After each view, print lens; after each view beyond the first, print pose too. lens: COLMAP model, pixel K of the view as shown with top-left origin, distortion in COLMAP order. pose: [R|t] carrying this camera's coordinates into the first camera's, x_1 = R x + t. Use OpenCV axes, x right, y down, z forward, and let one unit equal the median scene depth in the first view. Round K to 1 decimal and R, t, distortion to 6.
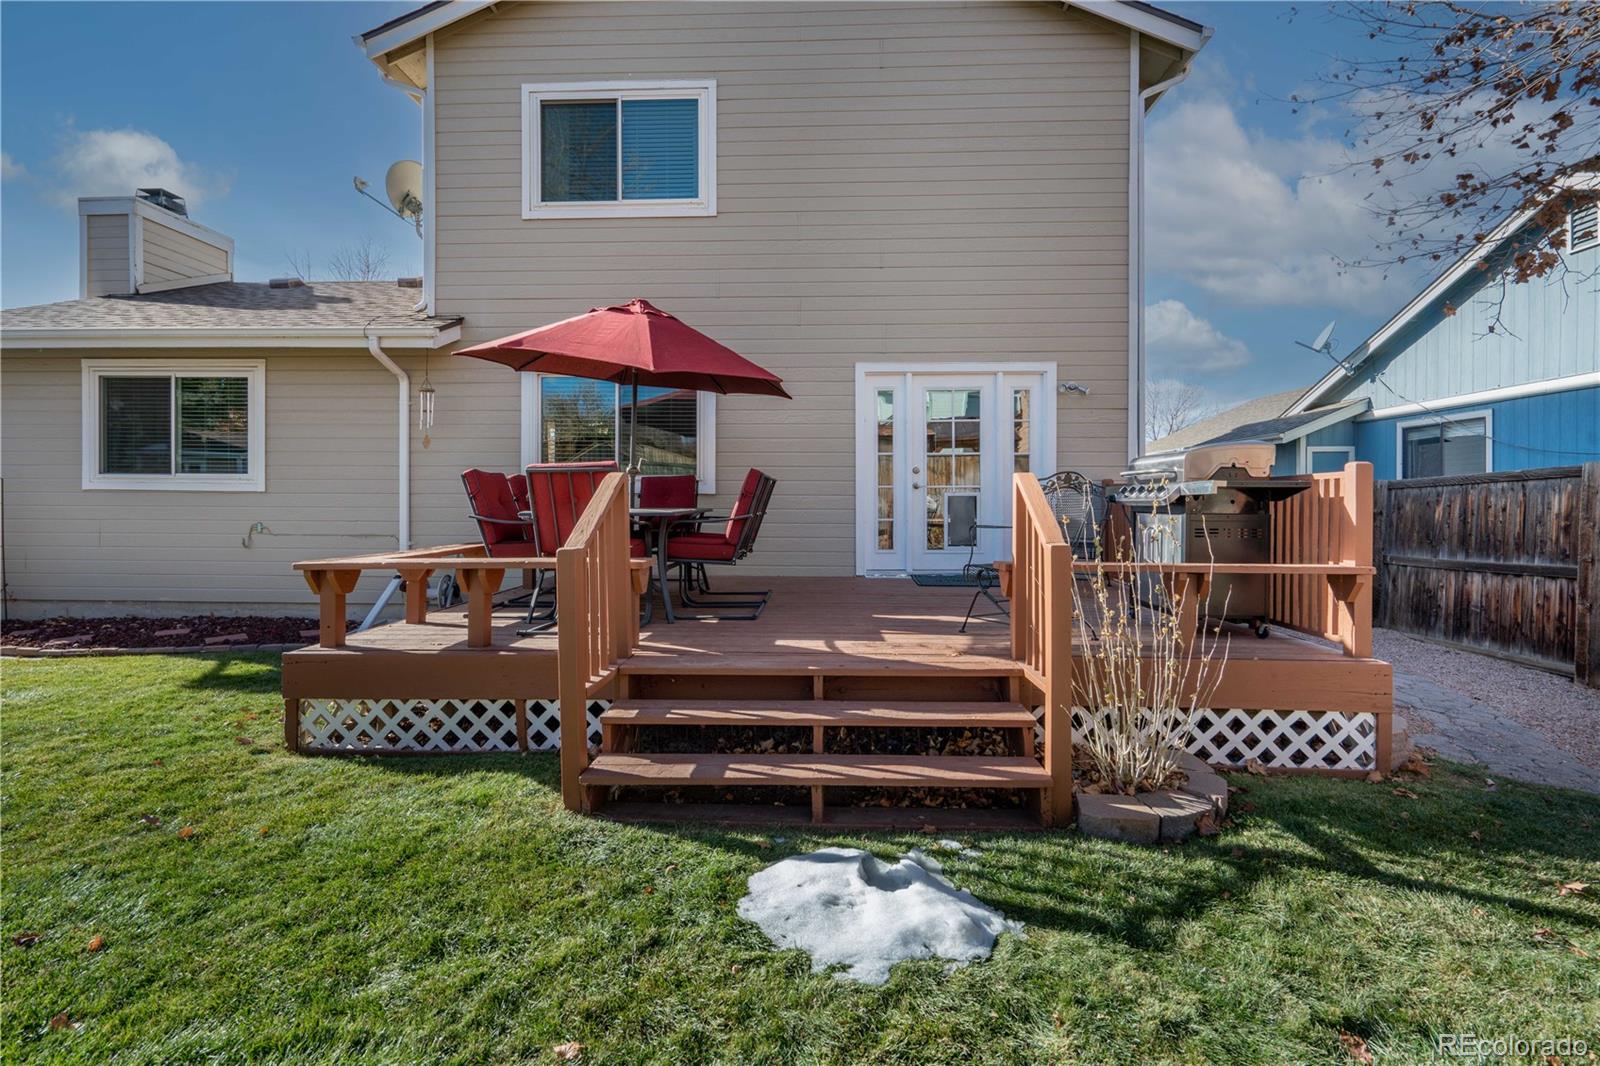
lens RADIAL K [[735.4, 0, 800.7], [0, 735.4, 523.6], [0, 0, 1]] dist [0.000203, 0.000164]
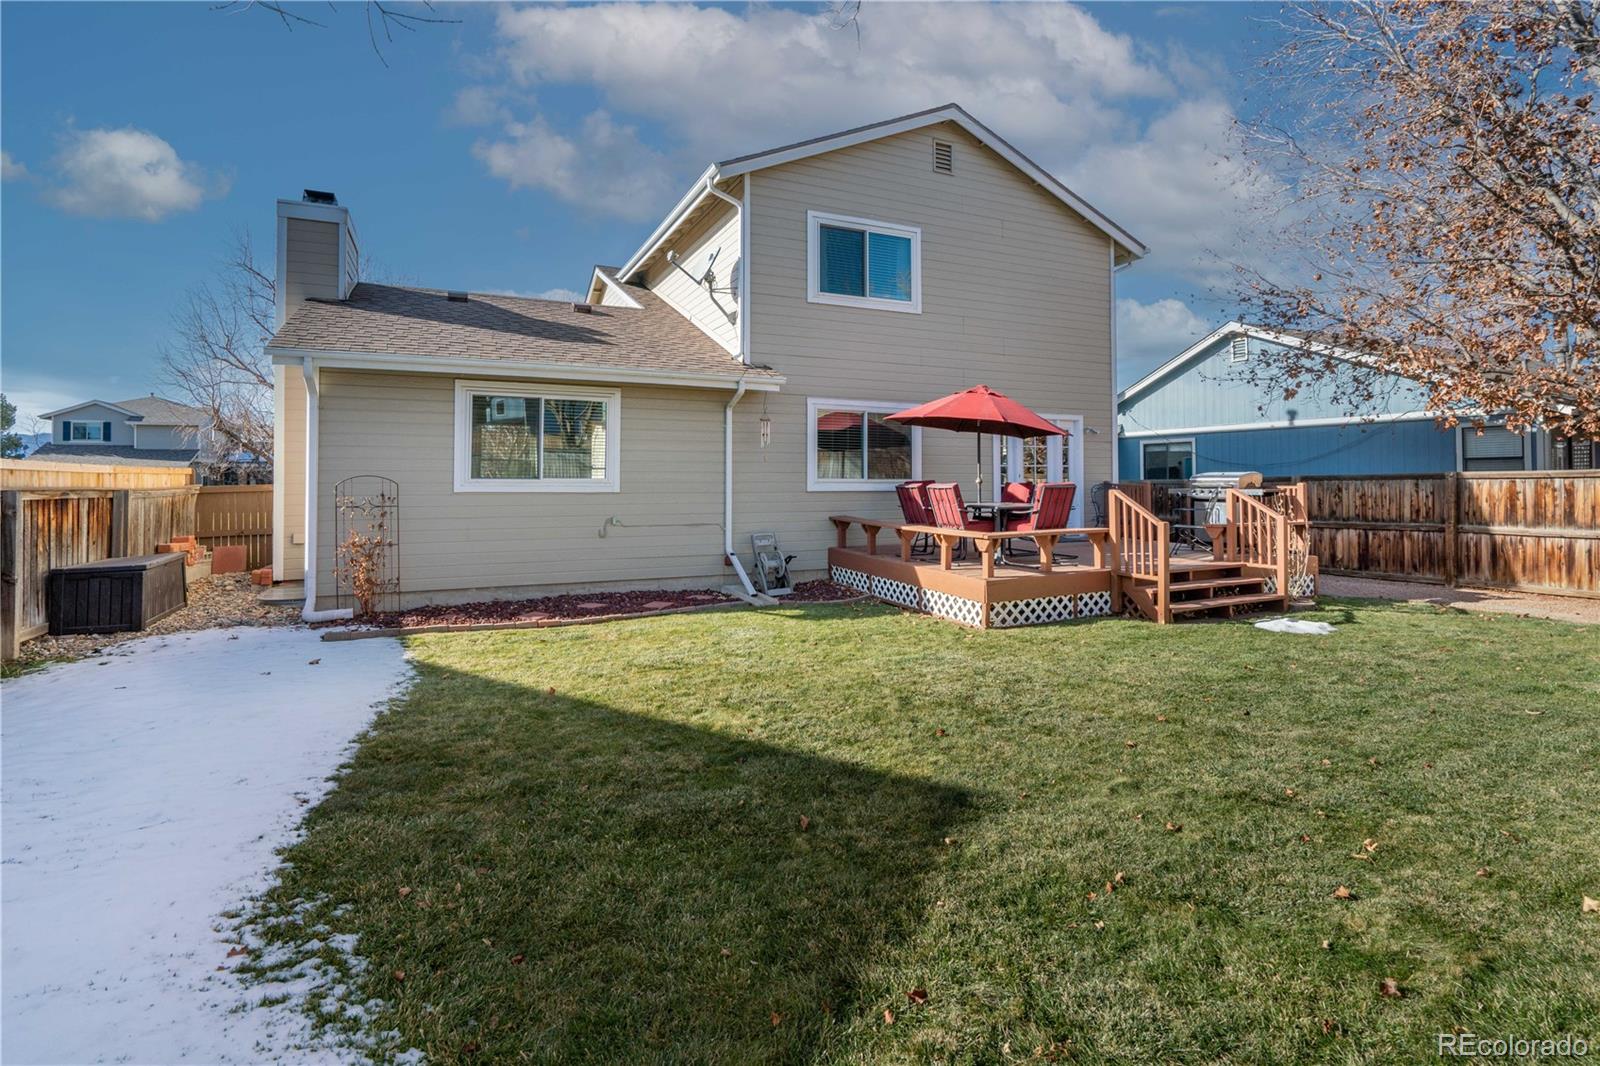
lens RADIAL K [[771.9, 0, 800.5], [0, 771.9, 485.7], [0, 0, 1]] dist [-0.000949, -0.000024]
pose [[0.886314, -0.007814, 0.463020, -1.105398], [0.016834, 0.999740, -0.015353, -0.030542], [-0.462779, 0.021403, 0.886215, -0.332345]]
